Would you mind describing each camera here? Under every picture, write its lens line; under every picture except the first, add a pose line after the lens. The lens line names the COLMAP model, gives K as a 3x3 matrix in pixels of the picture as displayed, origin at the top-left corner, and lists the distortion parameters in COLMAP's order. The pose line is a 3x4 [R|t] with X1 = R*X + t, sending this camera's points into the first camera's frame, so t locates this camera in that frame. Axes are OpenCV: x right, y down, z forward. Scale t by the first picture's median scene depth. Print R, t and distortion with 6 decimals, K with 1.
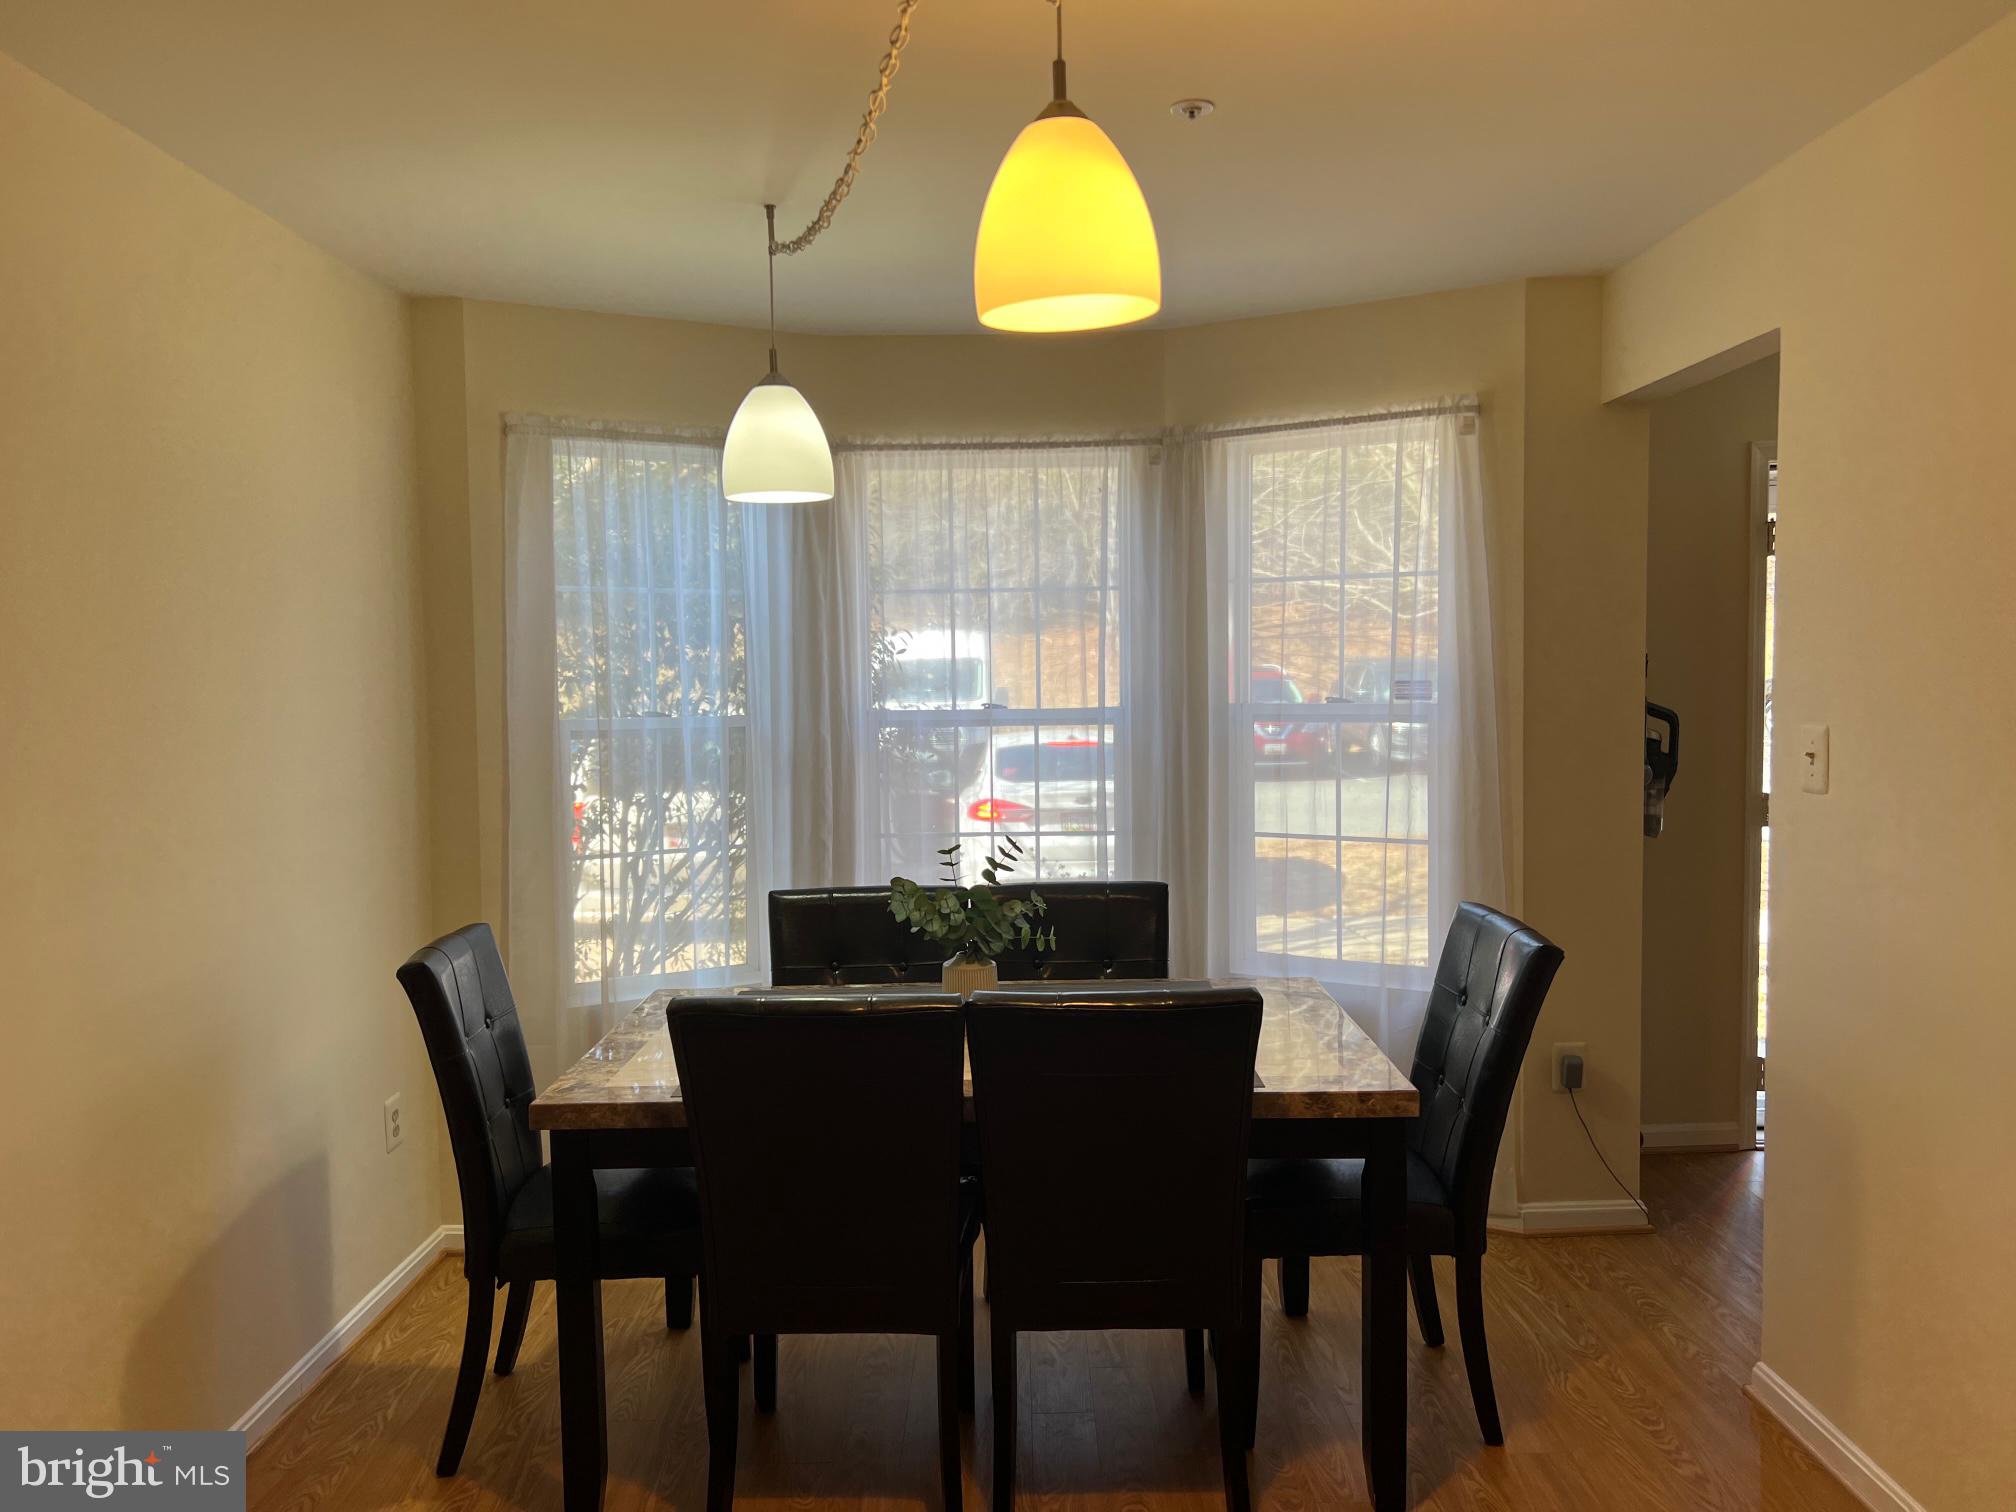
lens RADIAL K [[1514.9, 0, 1010.8], [0, 1514.9, 758.1], [0, 0, 1]] dist [0.000336, -0.000082]
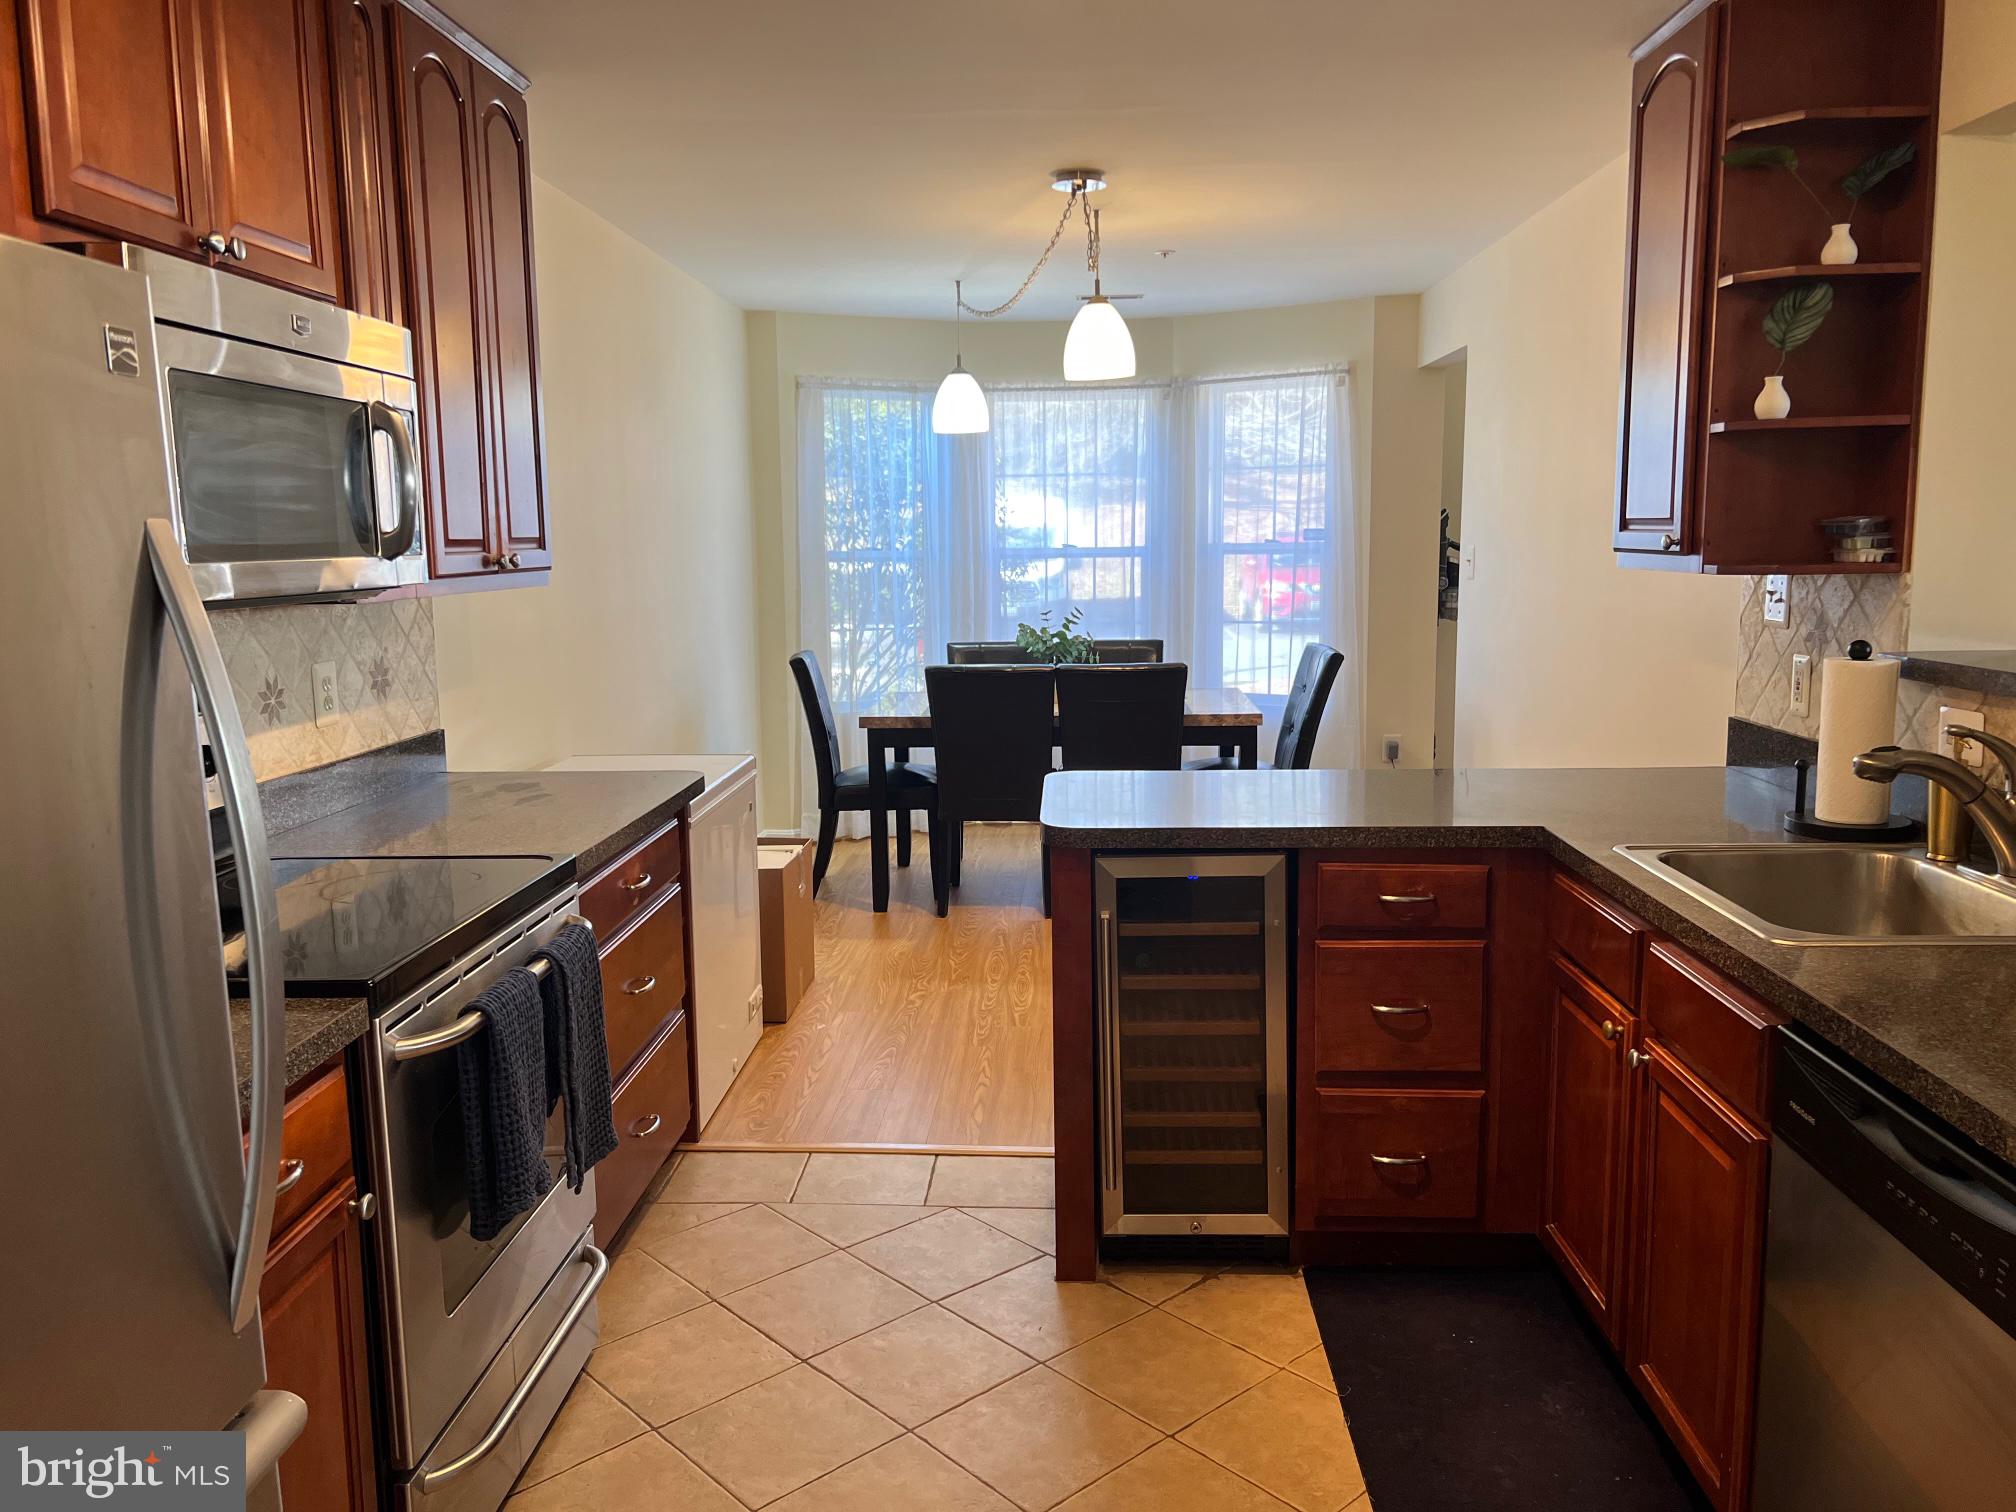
lens RADIAL K [[1514.9, 0, 1004.3], [0, 1514.9, 750.7], [0, 0, 1]] dist [0.000336, -0.000082]
pose [[0.998651, 0.010202, -0.050920, 0.006186], [-0.006114, 0.996791, 0.079815, 0.069027], [0.051571, -0.079396, 0.995508, -0.797227]]
